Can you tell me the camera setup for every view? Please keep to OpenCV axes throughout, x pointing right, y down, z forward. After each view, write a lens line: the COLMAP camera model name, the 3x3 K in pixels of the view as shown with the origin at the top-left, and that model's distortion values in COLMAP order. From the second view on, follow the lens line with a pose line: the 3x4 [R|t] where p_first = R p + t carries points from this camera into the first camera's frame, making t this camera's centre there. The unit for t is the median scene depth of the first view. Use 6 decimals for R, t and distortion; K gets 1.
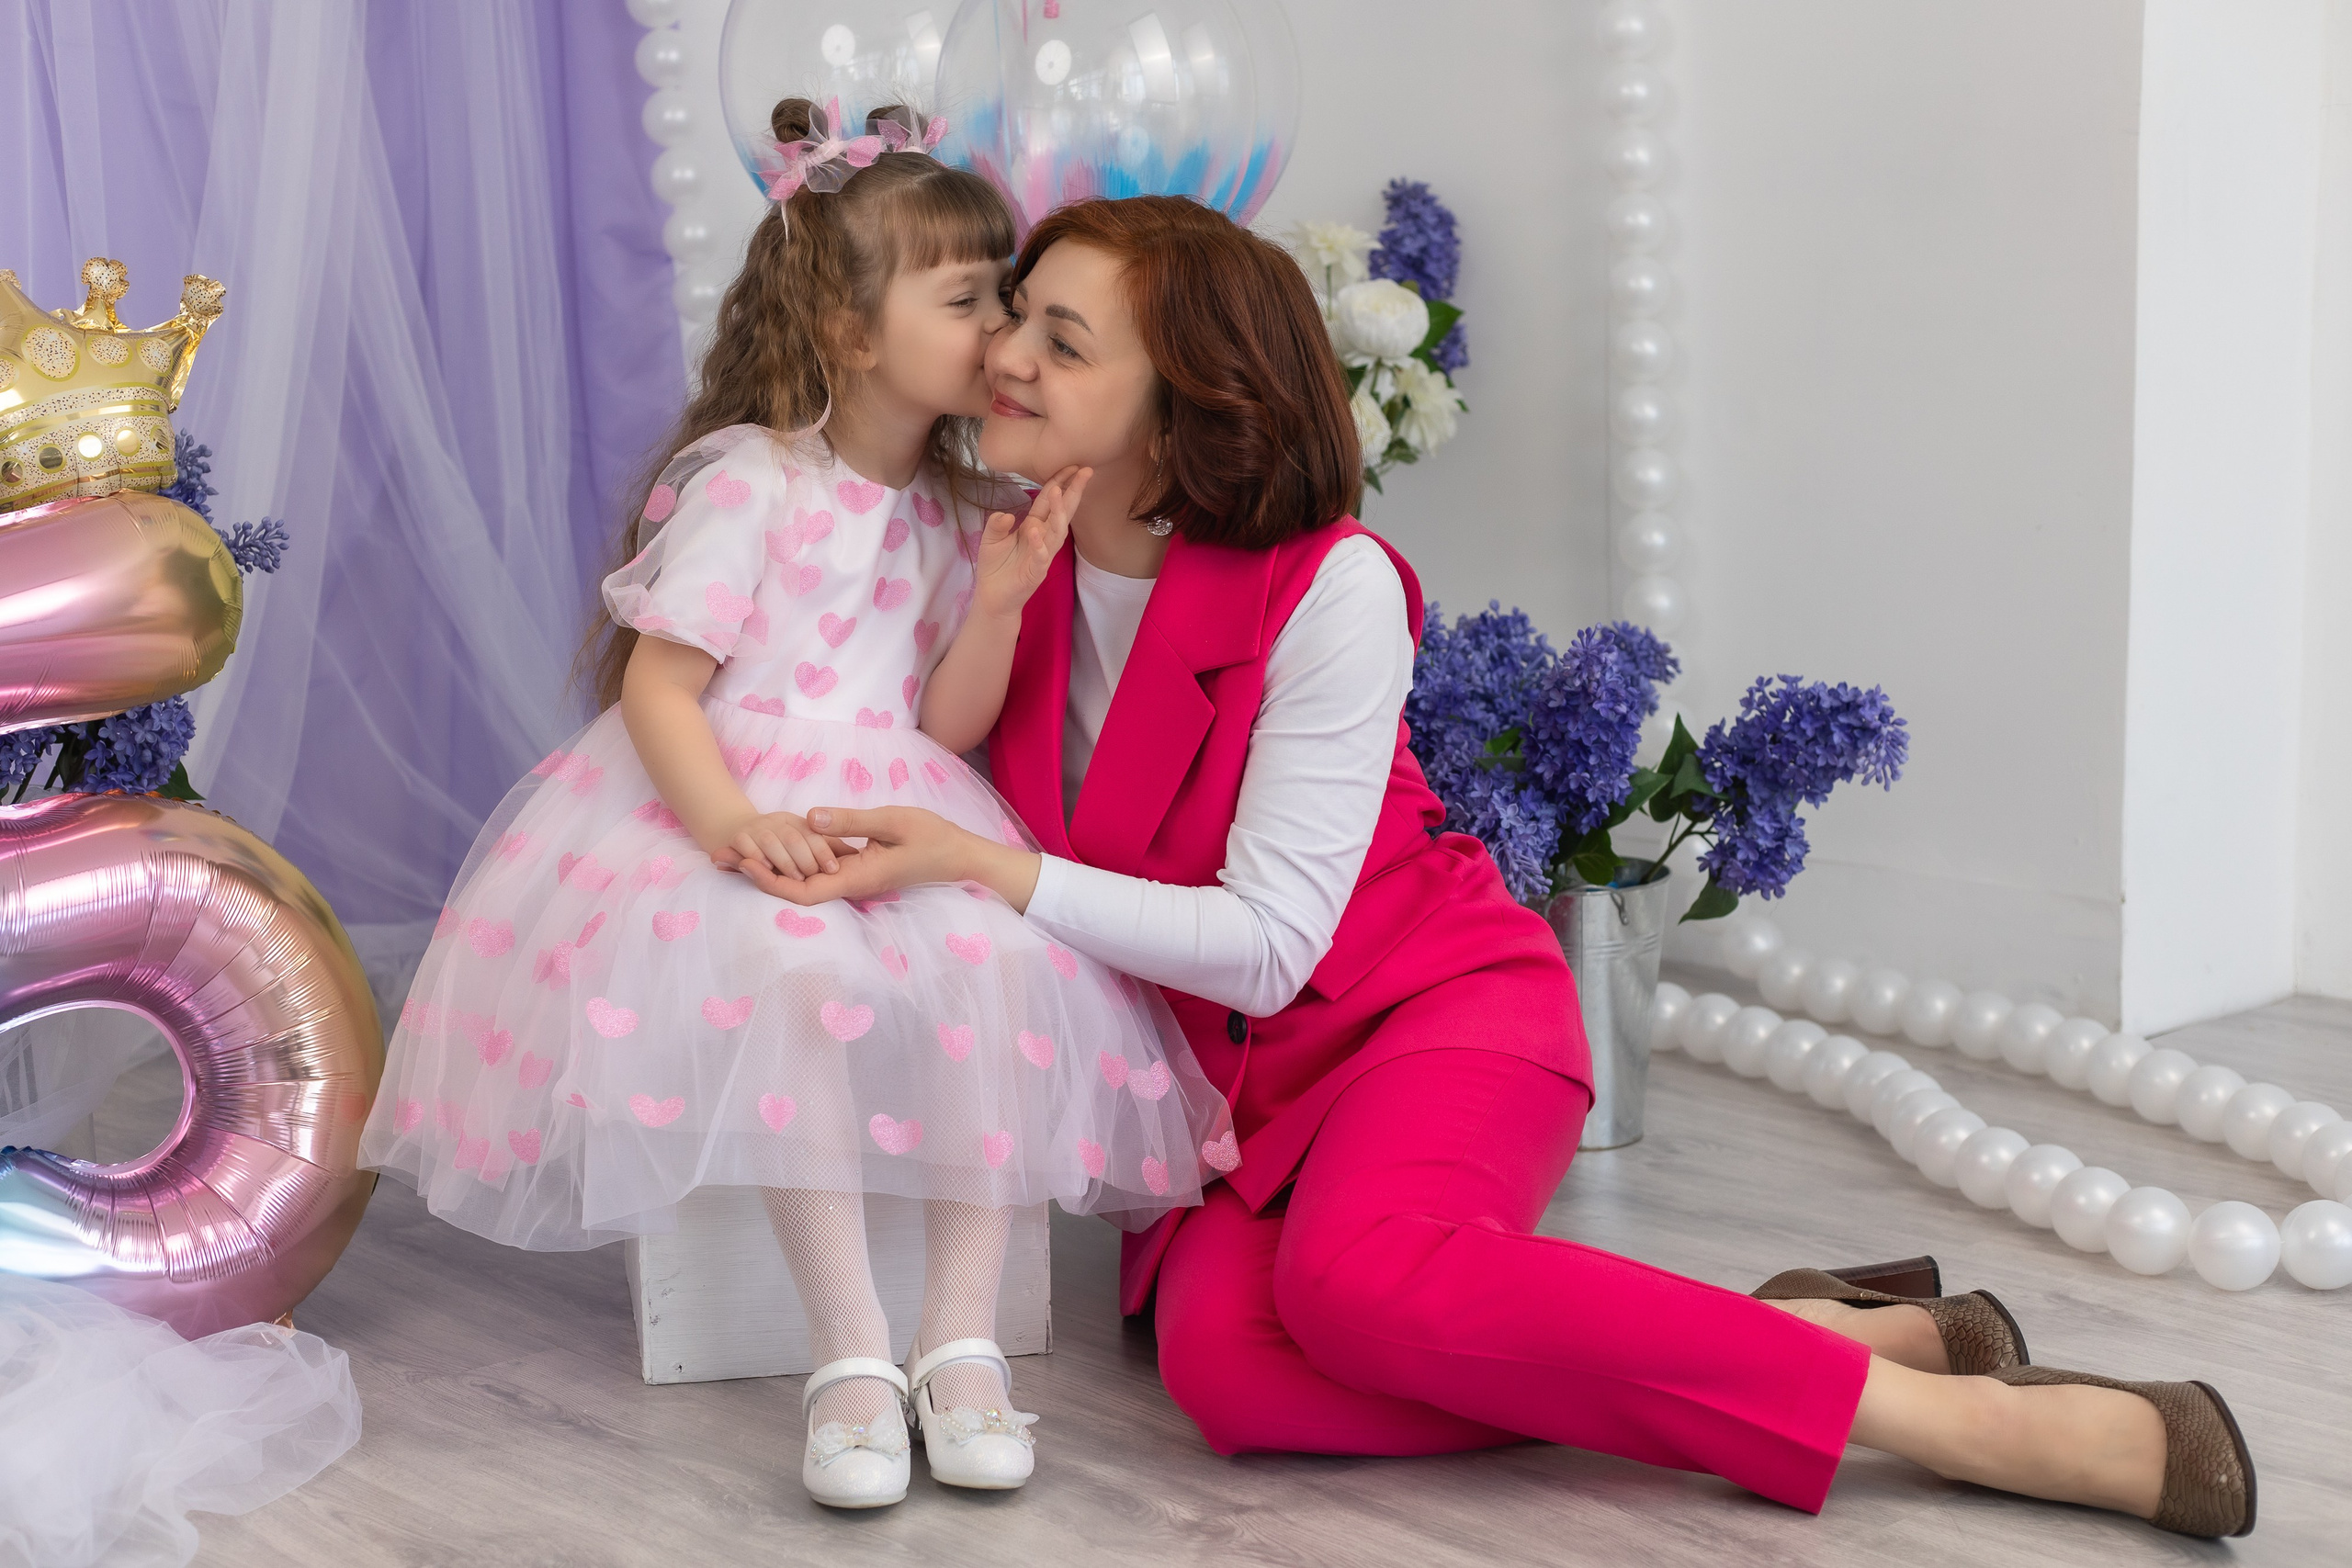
lens RADIAL K [[3506.5, 0, 1207.3], [0, 3506.5, 794.8], [0, 0, 1]] dist [0.005966, 0.086891]
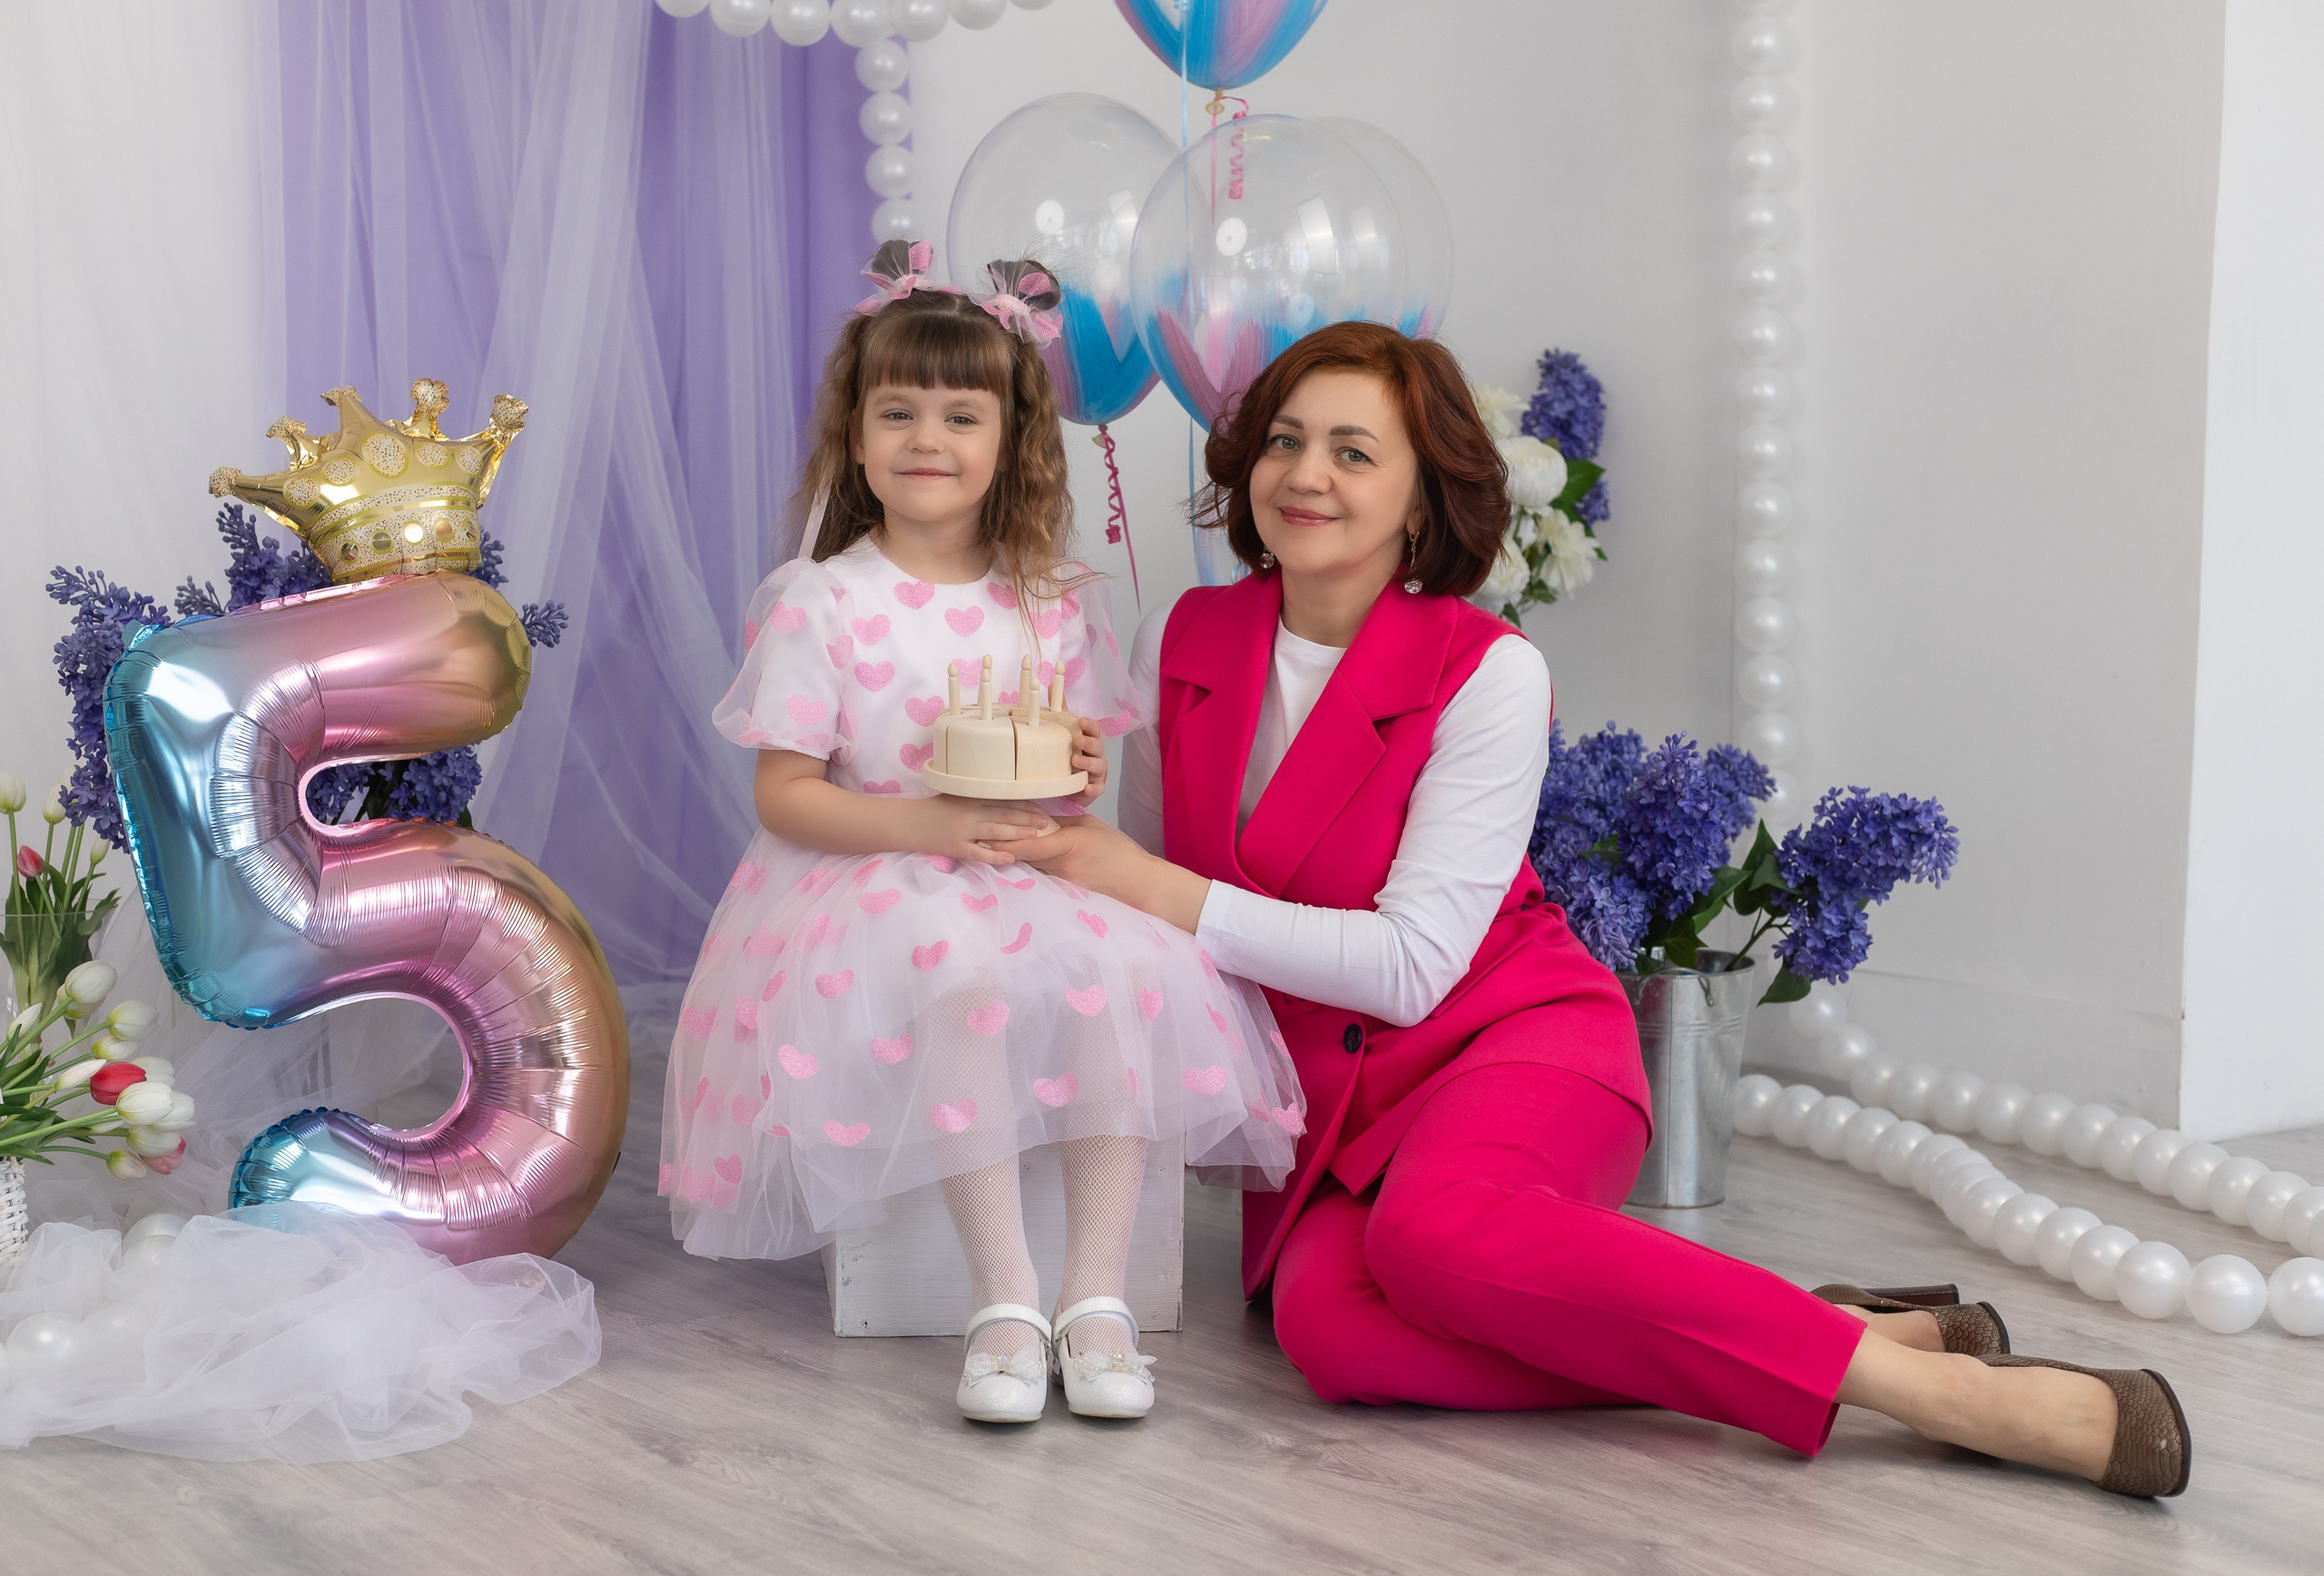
lens RADIAL K [[3638.3, 0, 1162.0], [0, 3638.3, 788.0], [0, 0, 1]] dist [0.016727, 0.123340]
pose [[0.996780, 0.036153, -0.071575, 0.026374], [-0.040112, 0.997699, -0.054665, 0.040901], [0.069434, 0.057360, 0.995936, -0.195121]]
